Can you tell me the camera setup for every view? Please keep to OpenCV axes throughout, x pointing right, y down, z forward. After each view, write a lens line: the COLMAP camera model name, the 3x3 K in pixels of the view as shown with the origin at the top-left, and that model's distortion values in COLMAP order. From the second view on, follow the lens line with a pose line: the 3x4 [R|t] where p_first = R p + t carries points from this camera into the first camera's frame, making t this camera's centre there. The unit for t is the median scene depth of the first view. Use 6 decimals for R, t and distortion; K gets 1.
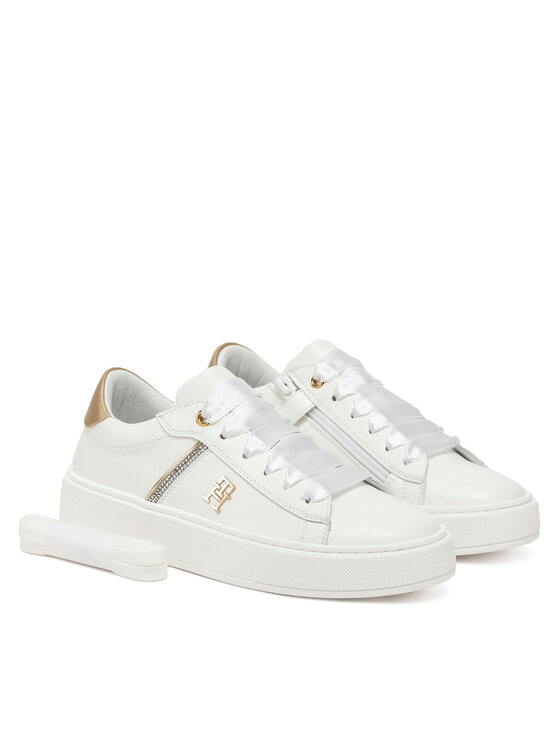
lens RADIAL K [[2191.5, 0, 280.0], [0, 2191.5, 373.0], [0, 0, 1]] dist [0.009783, -0.000688]
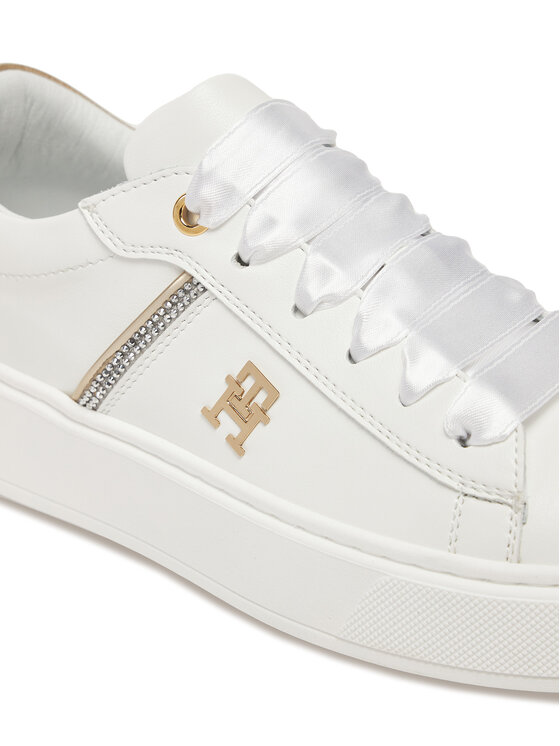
lens RADIAL K [[2045.1, 0, 280.0], [0, 2045.1, 373.0], [0, 0, 1]] dist [-0.124299, -0.417788]
pose [[0.997111, -0.040944, -0.063981, 0.003800], [0.056211, 0.964250, 0.258965, -0.047166], [0.051091, -0.261813, 0.963765, 0.637835]]
